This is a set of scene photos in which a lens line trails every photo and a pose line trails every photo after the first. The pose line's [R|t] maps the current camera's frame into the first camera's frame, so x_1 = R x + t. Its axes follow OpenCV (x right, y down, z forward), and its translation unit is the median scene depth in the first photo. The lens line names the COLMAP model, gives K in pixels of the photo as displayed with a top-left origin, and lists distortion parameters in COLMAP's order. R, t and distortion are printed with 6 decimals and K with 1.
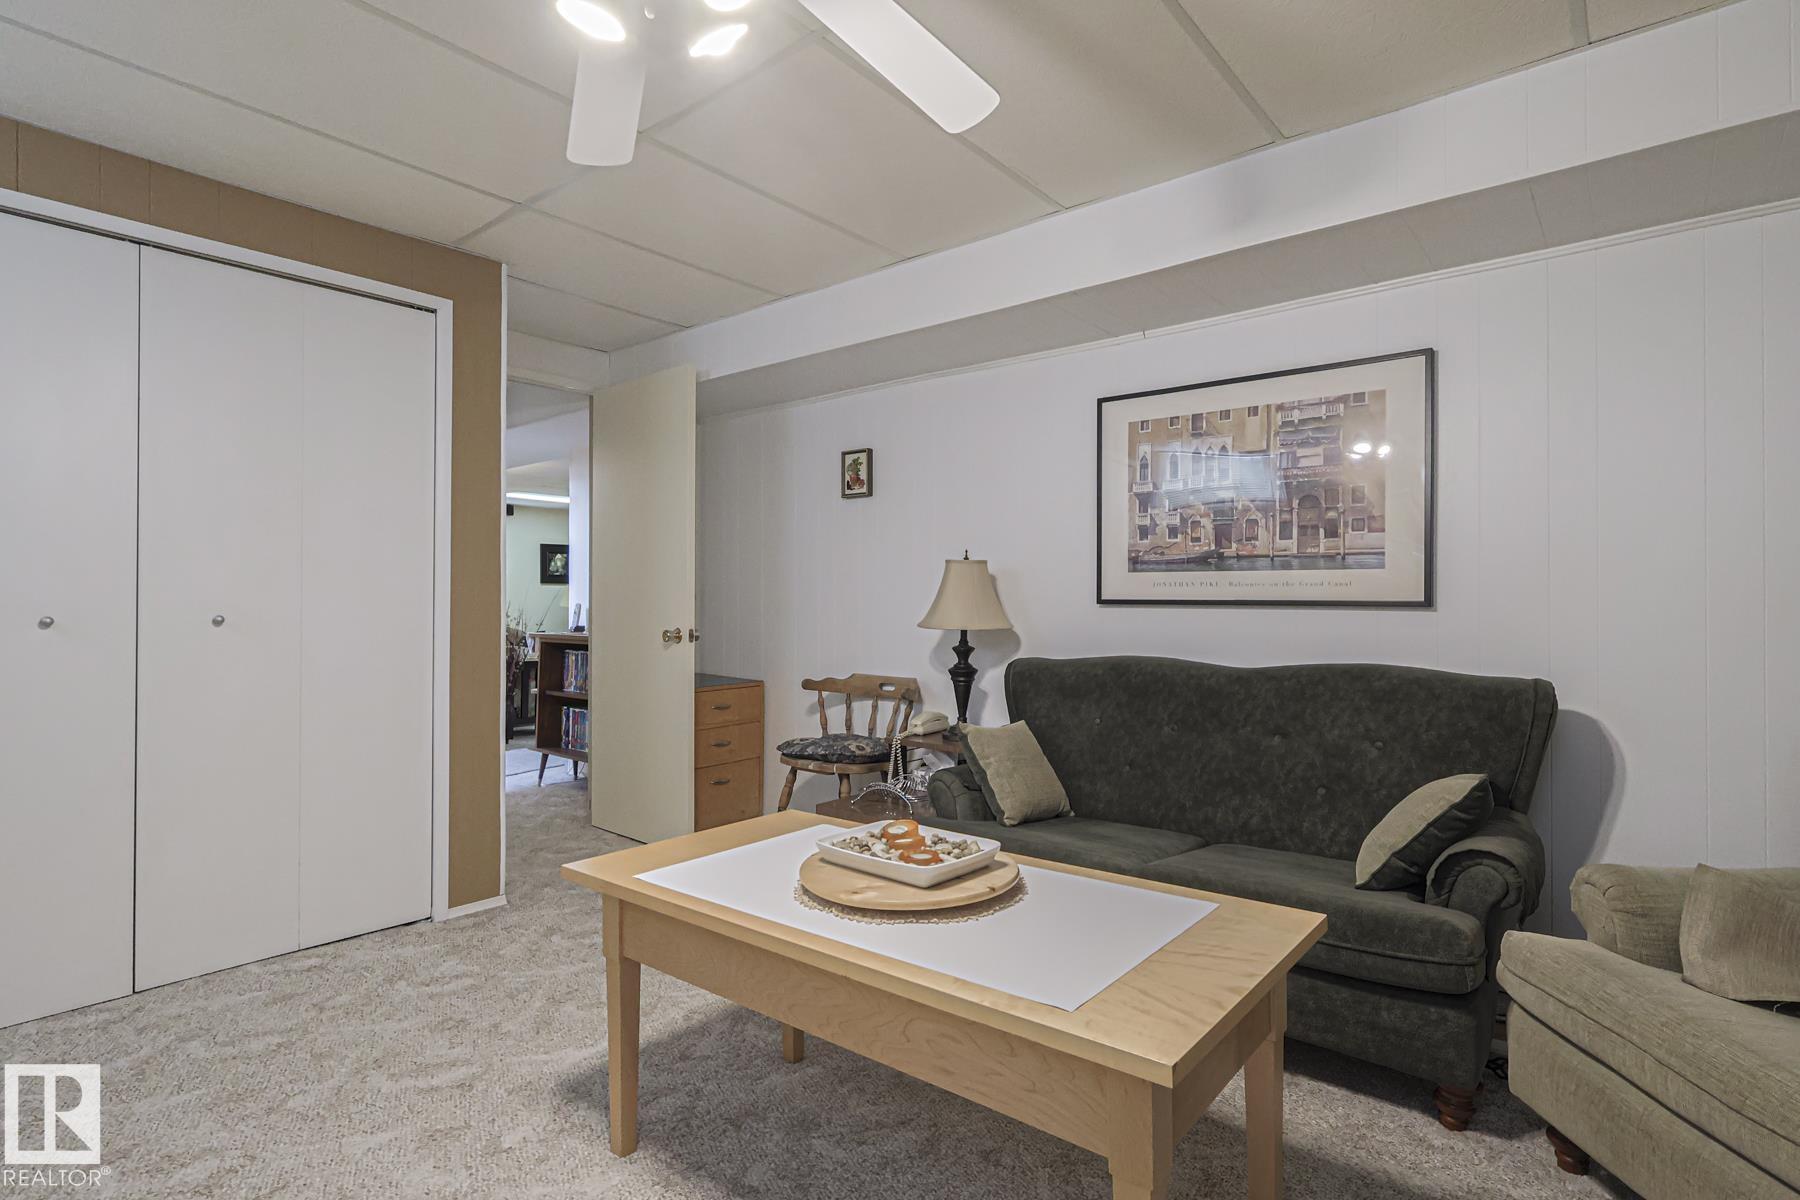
lens RADIAL K [[902.0, 0, 890.1], [0, 902.0, 594.3], [0, 0, 1]] dist [0.000403, 0.000557]
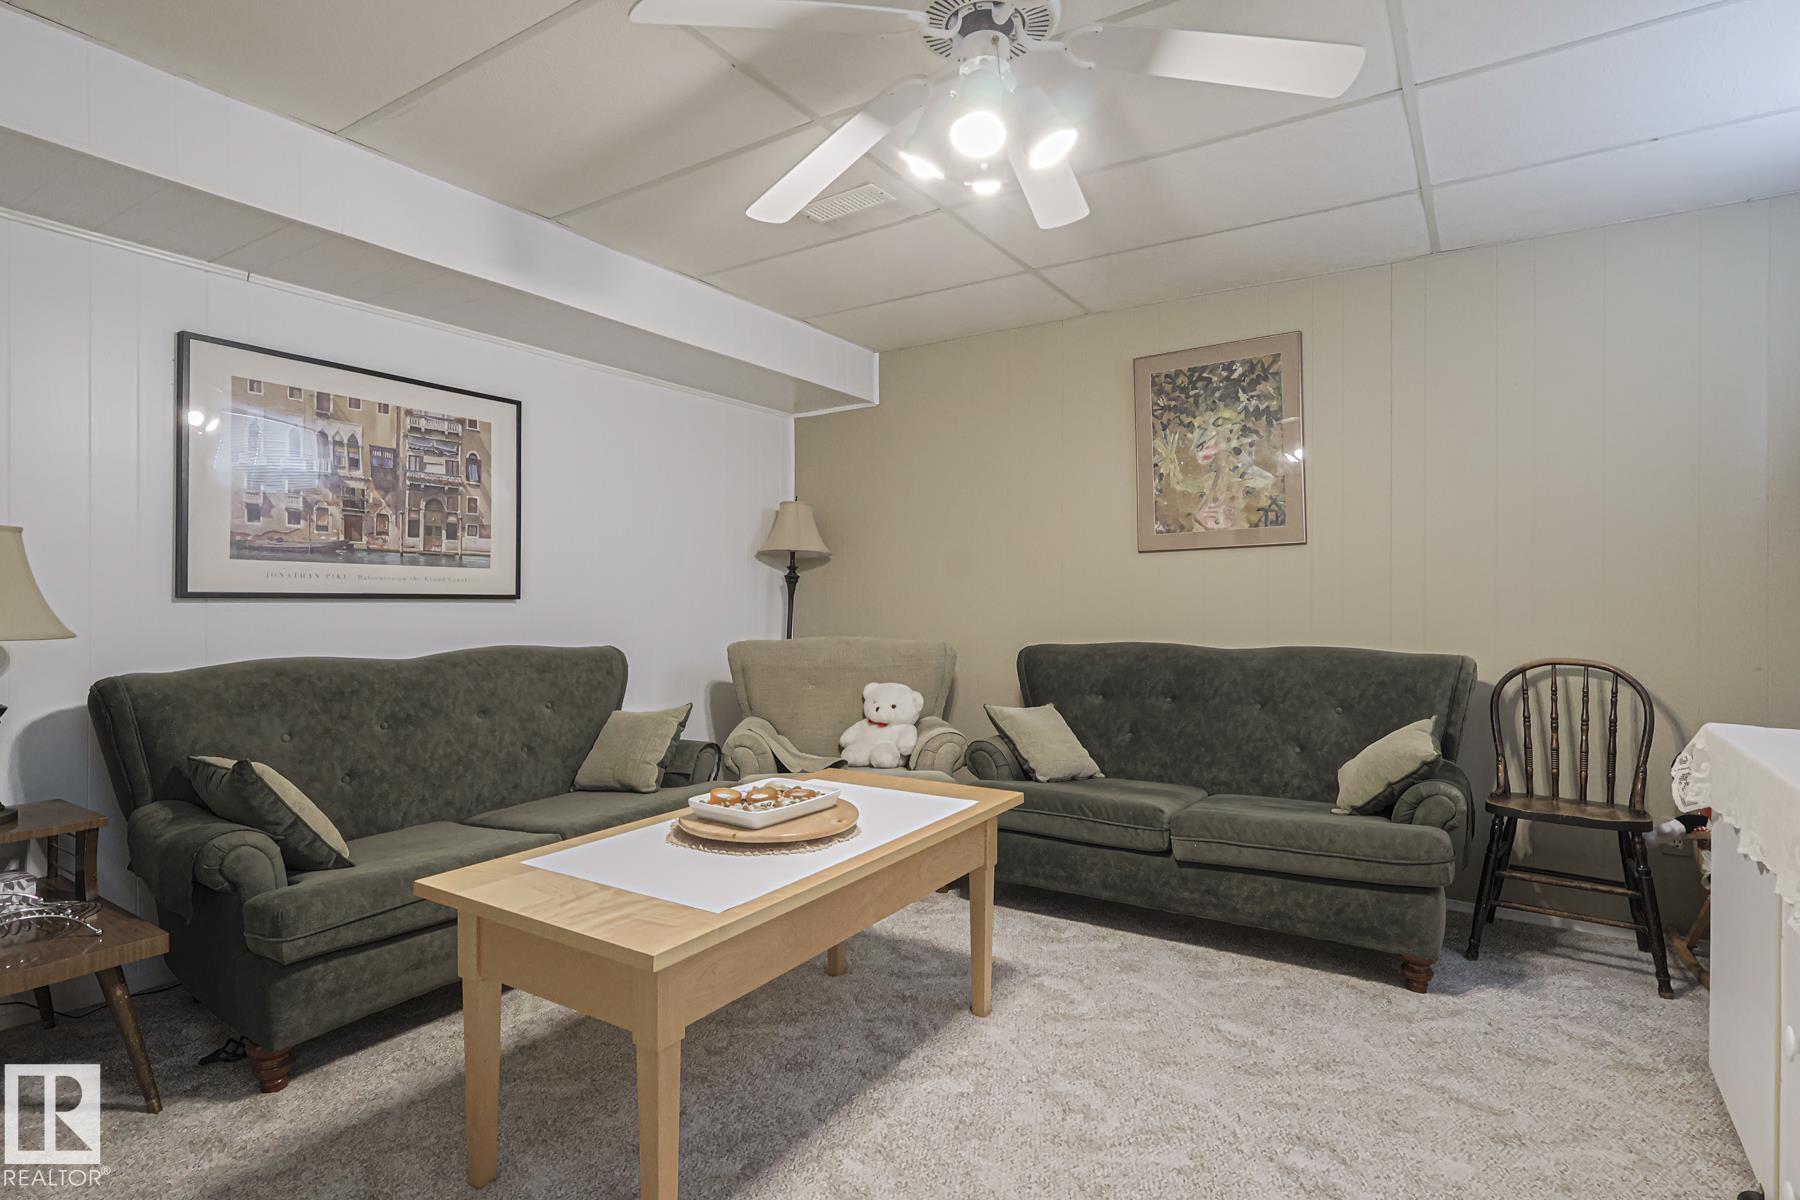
lens RADIAL K [[902.0, 0, 890.1], [0, 902.0, 594.3], [0, 0, 1]] dist [0.000403, 0.000557]
pose [[-0.106435, 0.001003, 0.994319, -0.674731], [-0.011692, 0.999929, -0.002260, 0.002973], [-0.994251, -0.011867, -0.106415, 0.538955]]
